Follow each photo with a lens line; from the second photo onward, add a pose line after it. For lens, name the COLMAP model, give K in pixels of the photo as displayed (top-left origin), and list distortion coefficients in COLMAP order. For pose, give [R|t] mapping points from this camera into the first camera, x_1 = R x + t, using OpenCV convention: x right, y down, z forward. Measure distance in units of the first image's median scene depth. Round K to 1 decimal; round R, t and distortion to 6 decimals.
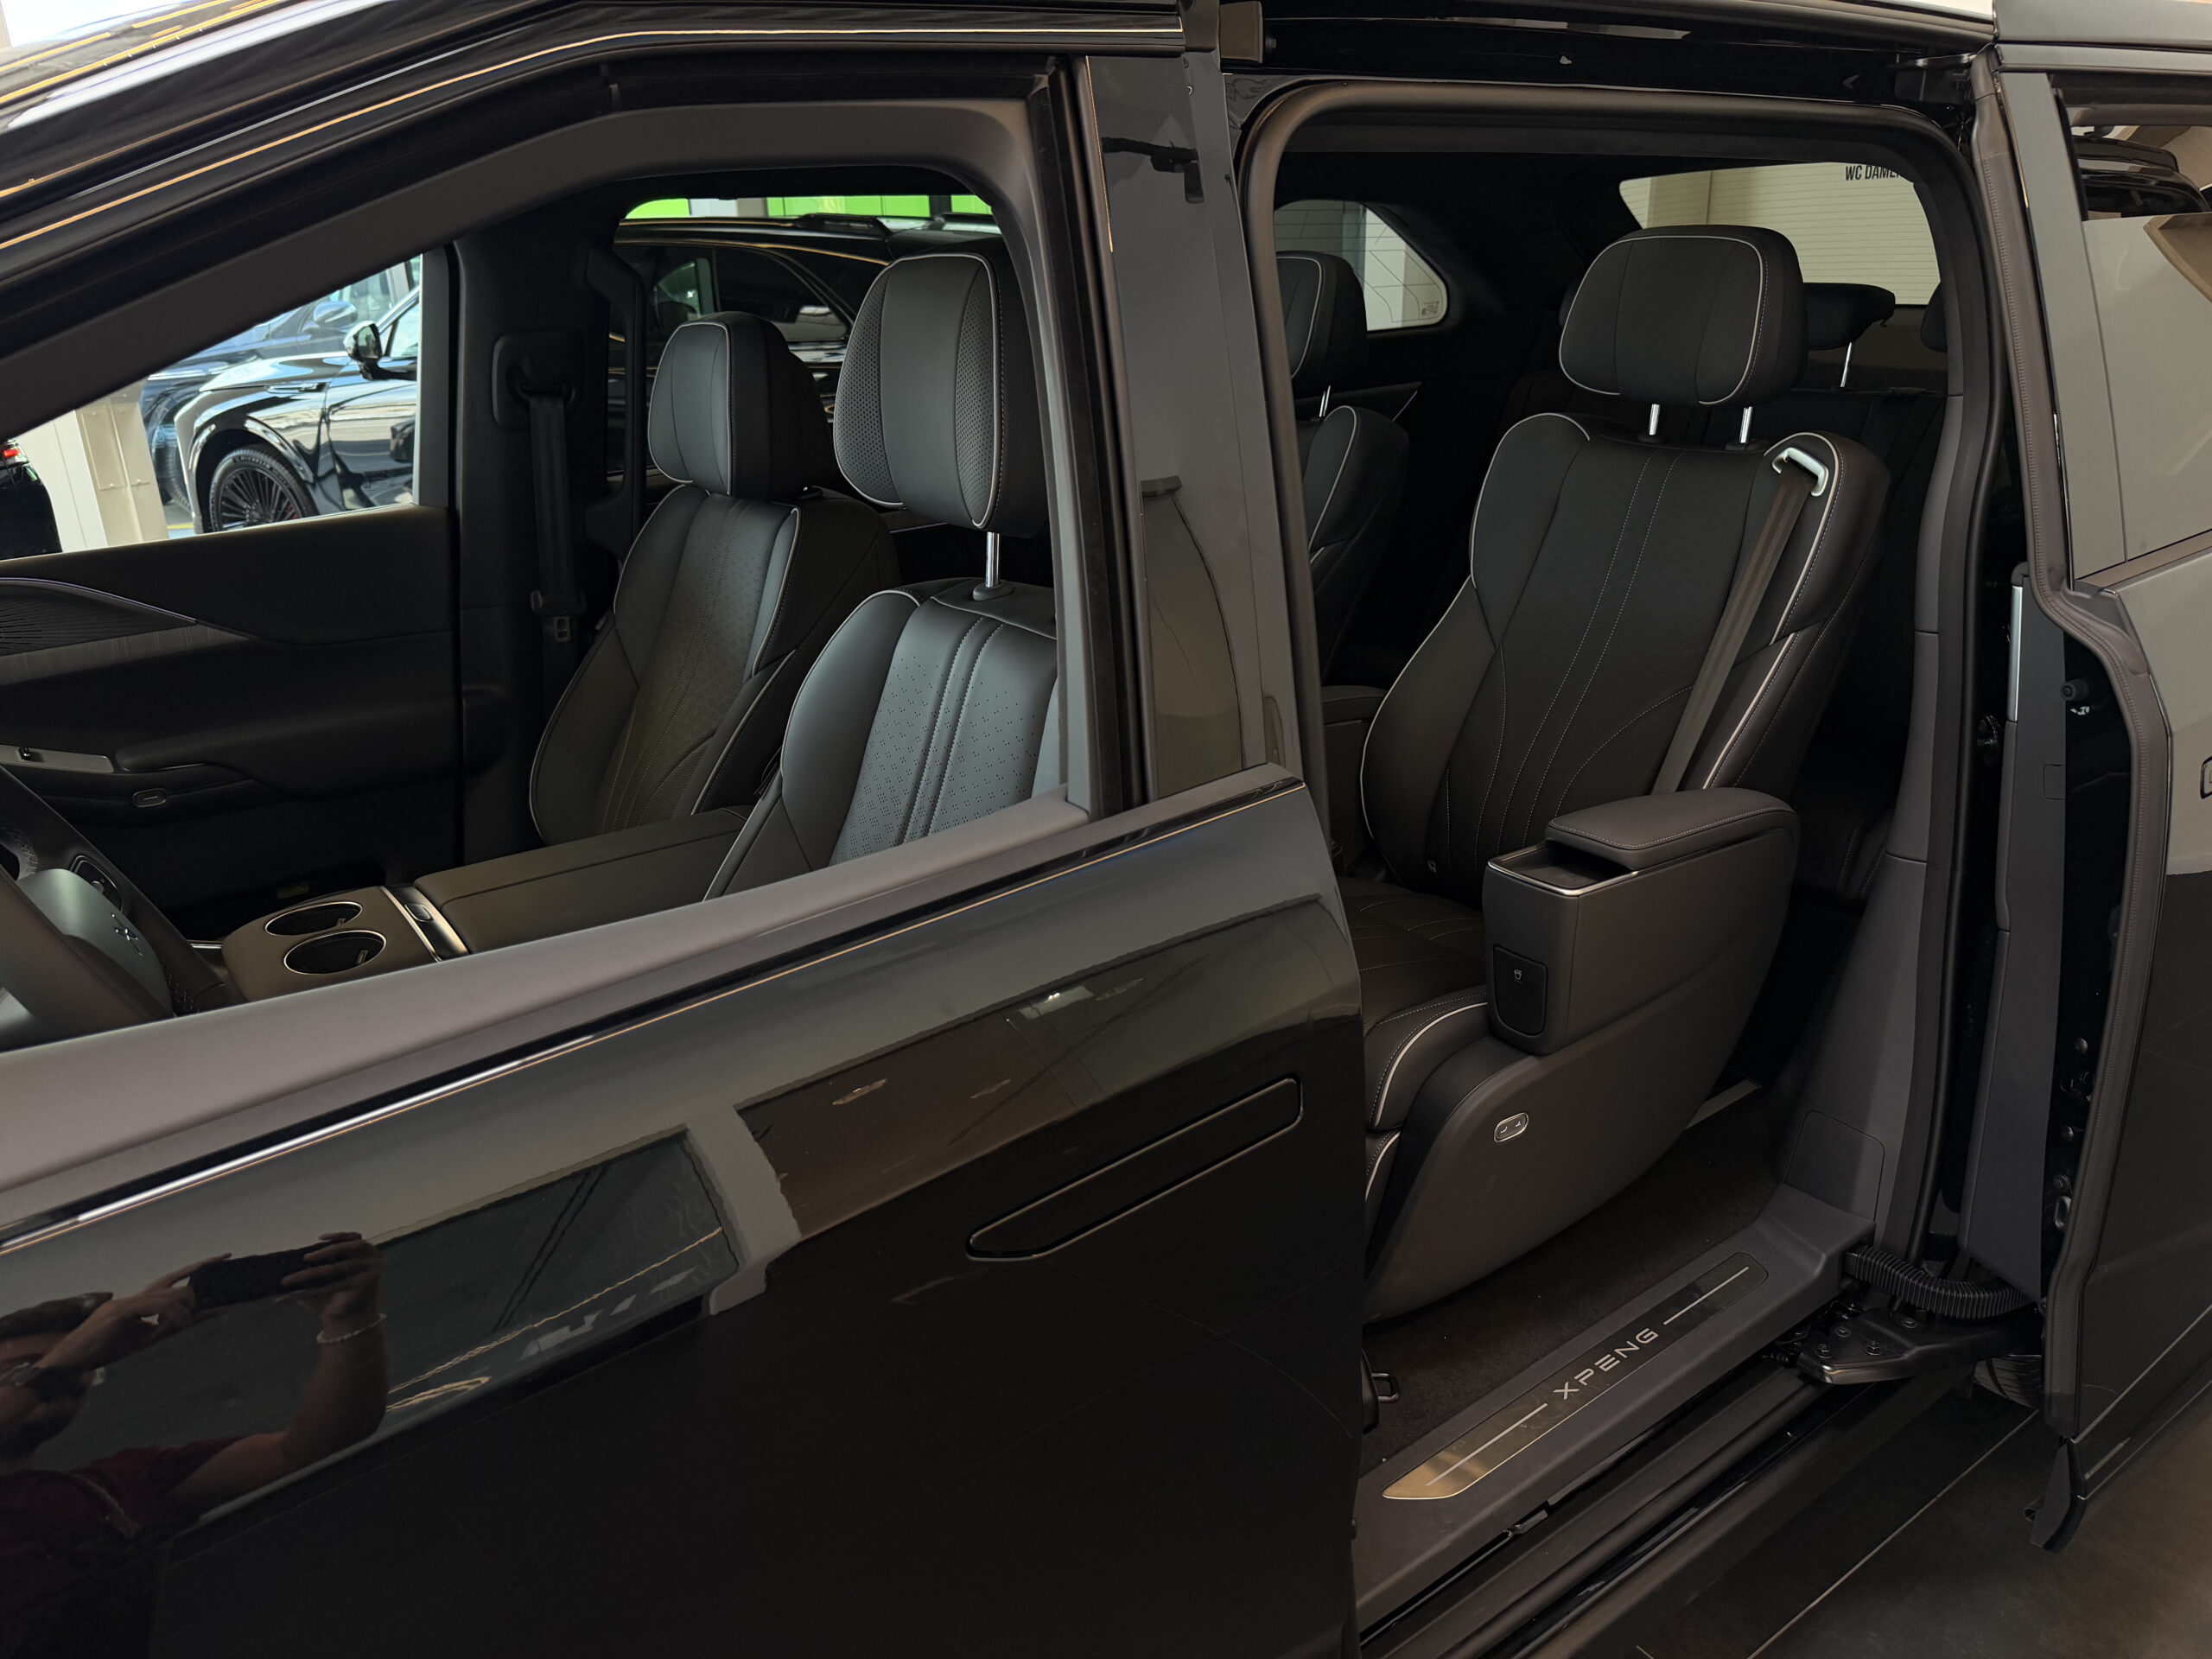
lens RADIAL K [[1541.2, 0, 1106.0], [0, 1541.2, 829.5], [0, 0, 1]] dist [0.047166, -0.067826]
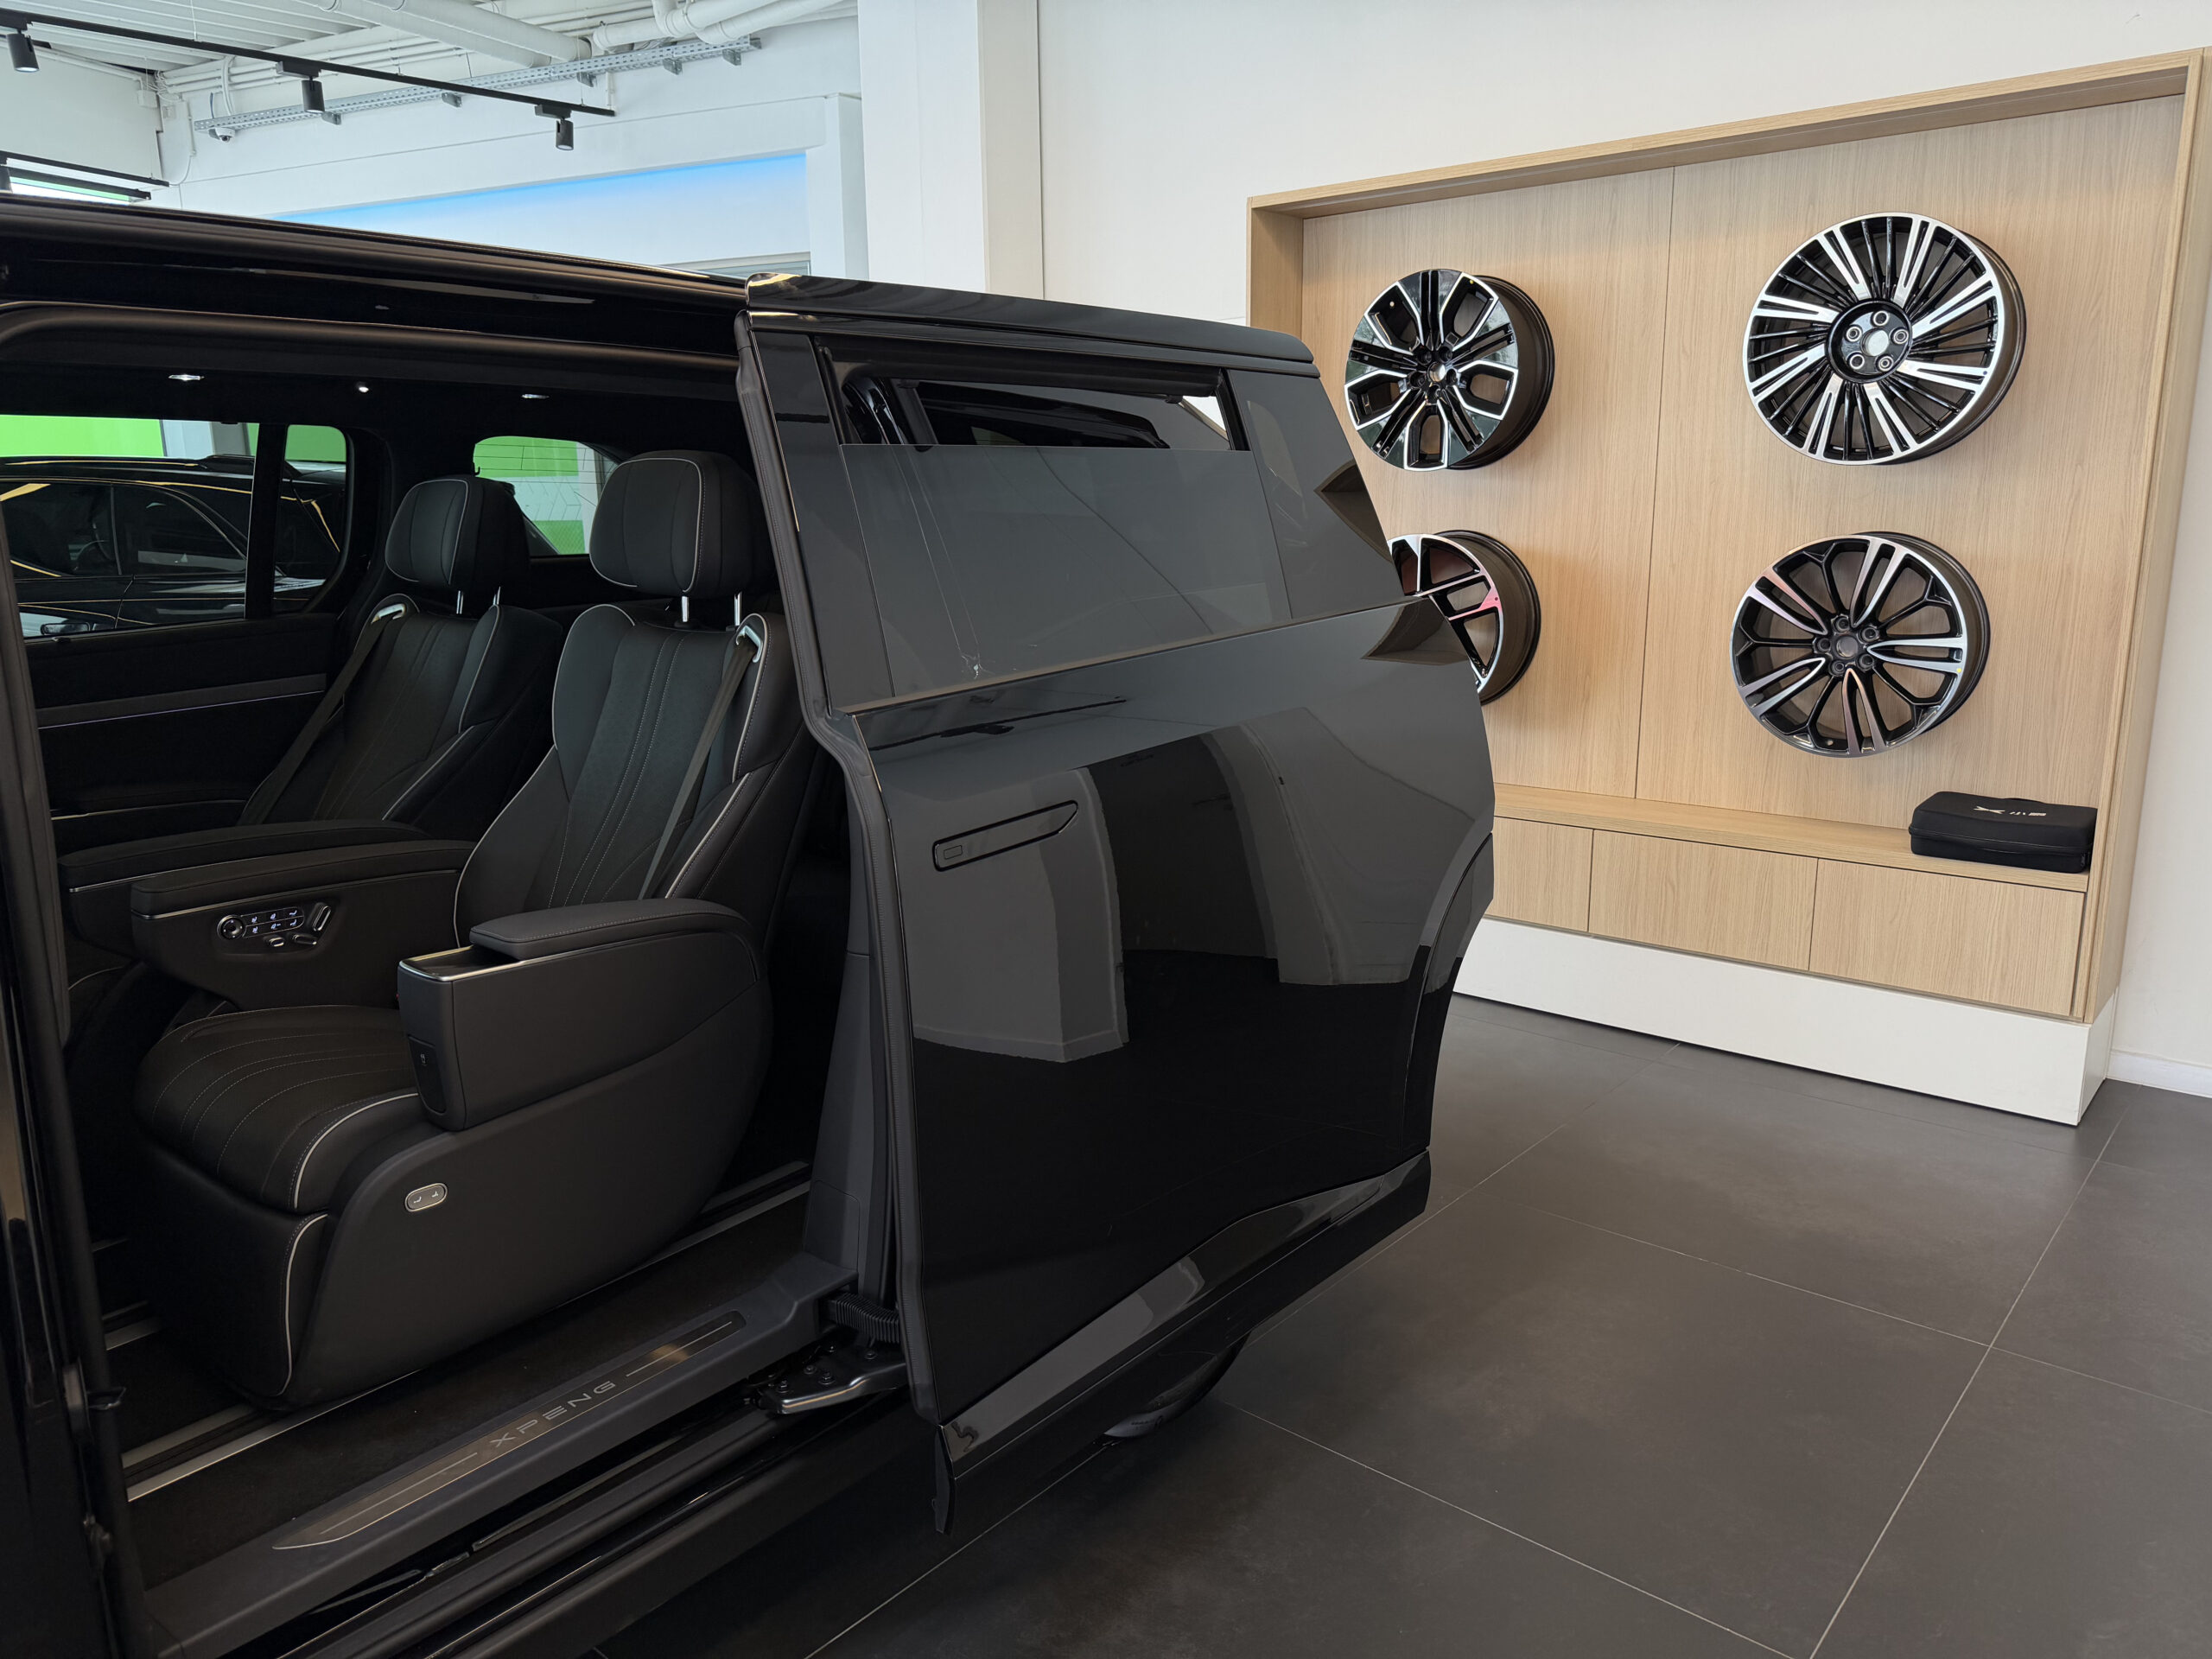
lens RADIAL K [[1541.2, 0, 1106.0], [0, 1541.2, 829.5], [0, 0, 1]] dist [0.047166, -0.067826]
pose [[0.970450, -0.032232, 0.239141, 0.430473], [0.069630, 0.986288, -0.149627, 0.118189], [-0.231039, 0.161857, 0.959387, -0.216473]]
